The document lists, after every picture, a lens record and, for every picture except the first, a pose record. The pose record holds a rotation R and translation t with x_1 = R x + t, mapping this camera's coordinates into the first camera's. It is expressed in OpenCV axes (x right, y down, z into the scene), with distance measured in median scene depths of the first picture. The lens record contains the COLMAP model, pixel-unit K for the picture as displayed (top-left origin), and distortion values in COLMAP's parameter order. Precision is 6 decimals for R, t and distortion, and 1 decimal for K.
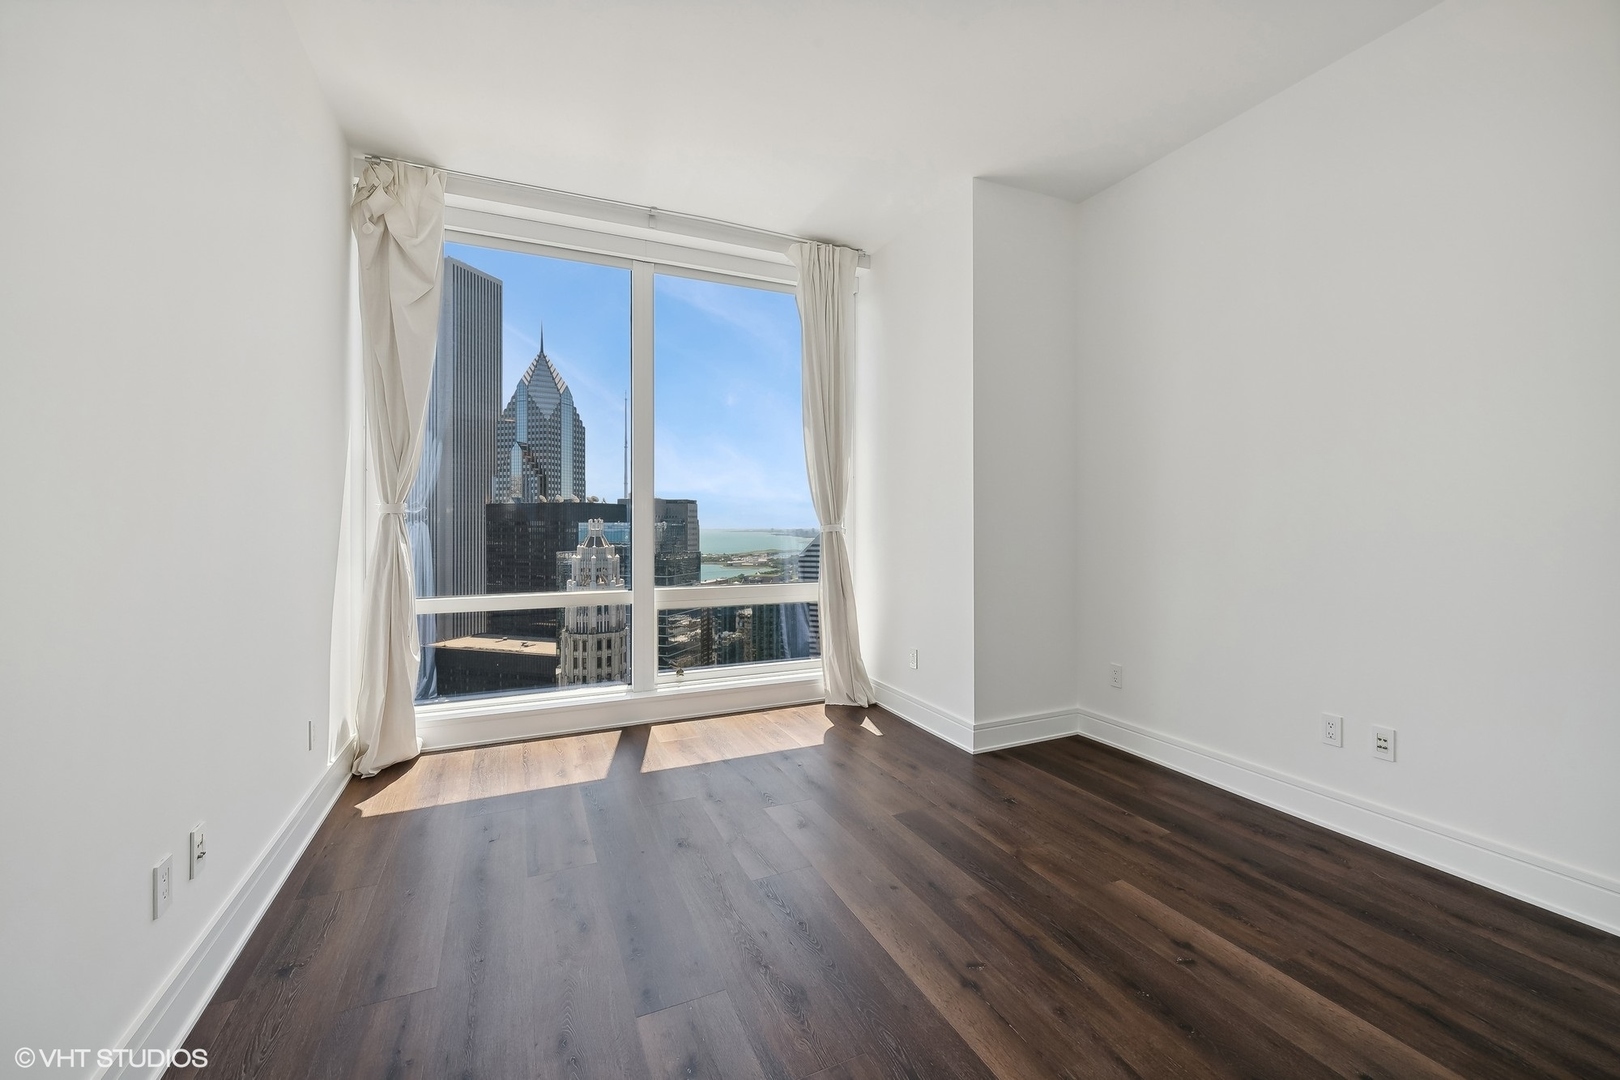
lens RADIAL K [[665.7, 0, 819.6], [0, 665.7, 504.3], [0, 0, 1]] dist [-0.000096, -0.002633]
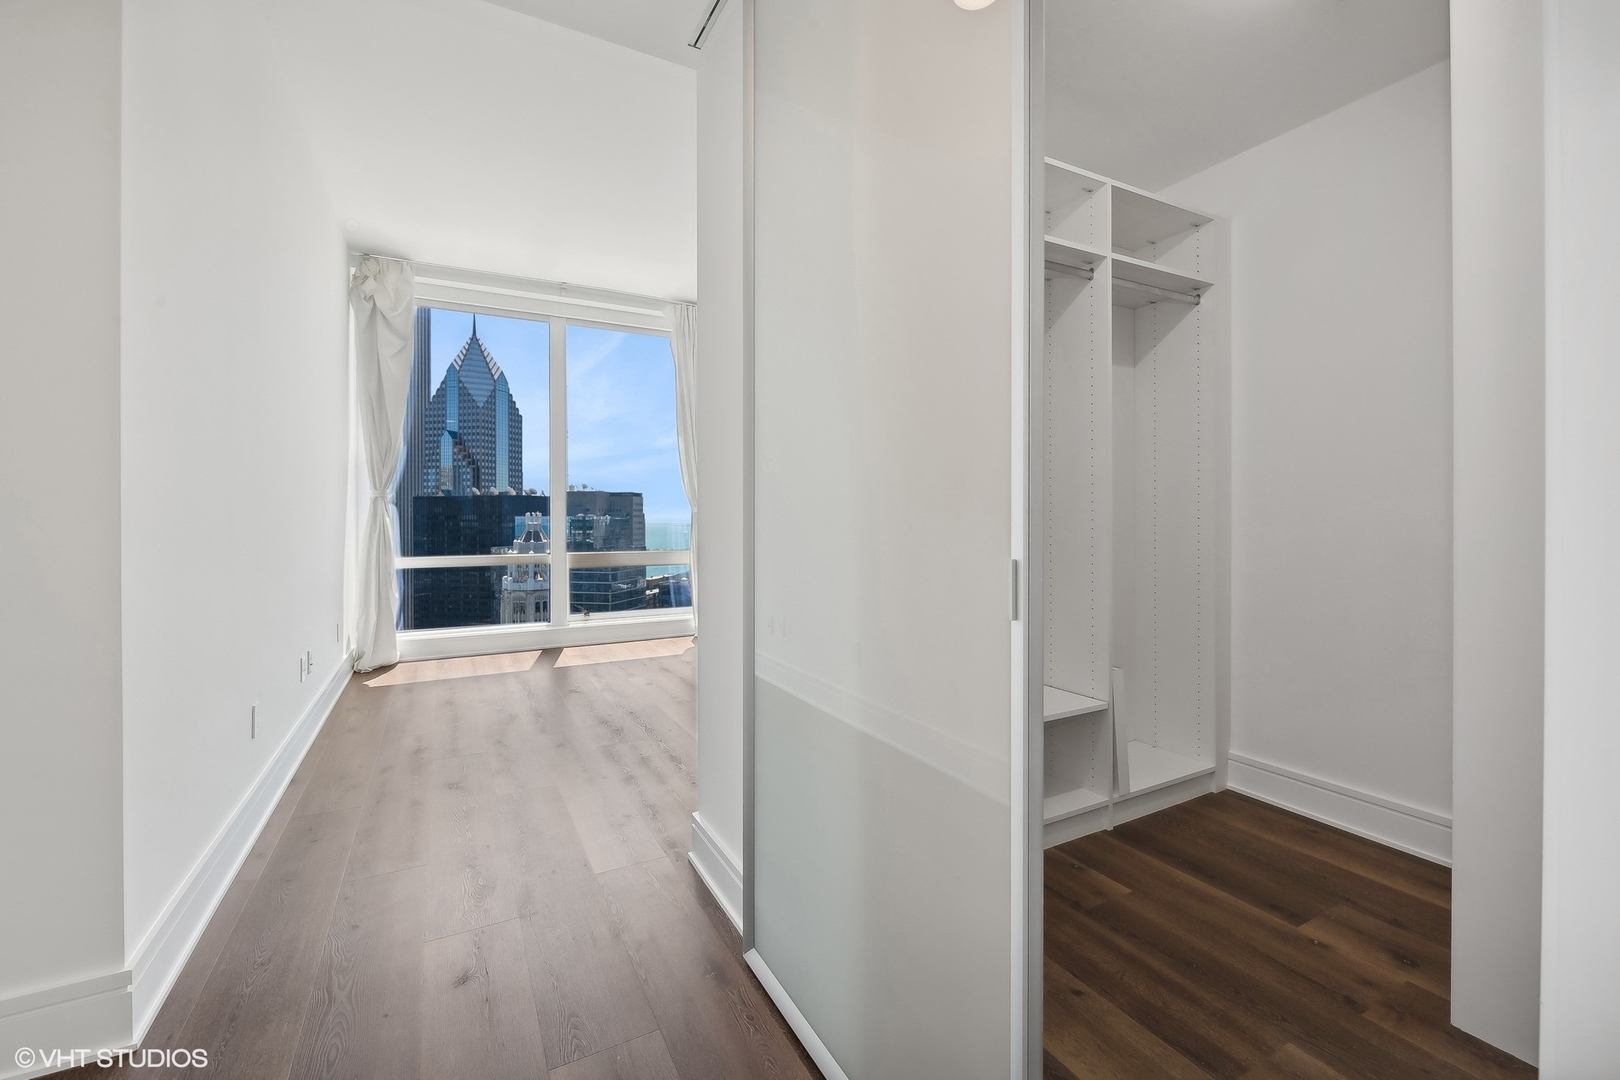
lens RADIAL K [[665.7, 0, 809.1], [0, 665.7, 500.5], [0, 0, 1]] dist [-0.000096, -0.002633]
pose [[0.996603, 0.000156, 0.082356, 0.185592], [-0.000431, 0.999994, 0.003328, 0.015592], [-0.082355, -0.003352, 0.996597, -0.549070]]
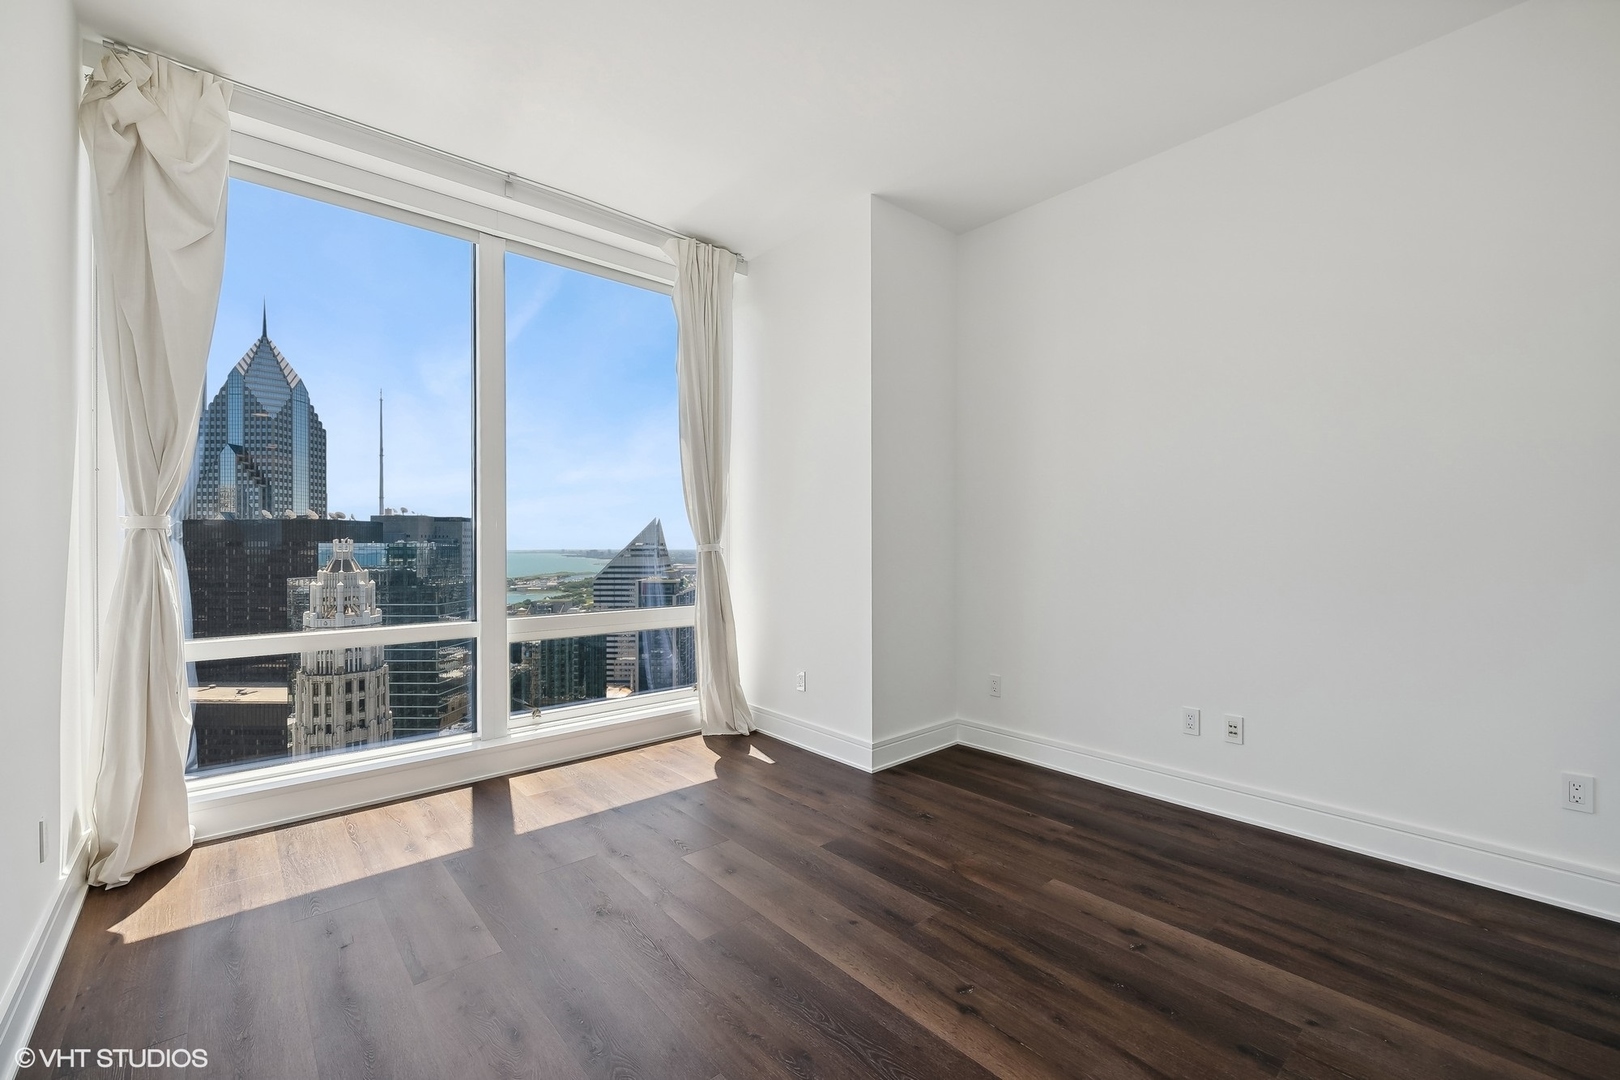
lens RADIAL K [[665.7, 0, 808.9], [0, 665.7, 532.1], [0, 0, 1]] dist [-0.000096, -0.002633]
pose [[0.955070, 0.005248, 0.296334, -0.158327], [-0.008506, 0.999917, 0.009709, 0.003505], [-0.296258, -0.011793, 0.955035, 0.073782]]
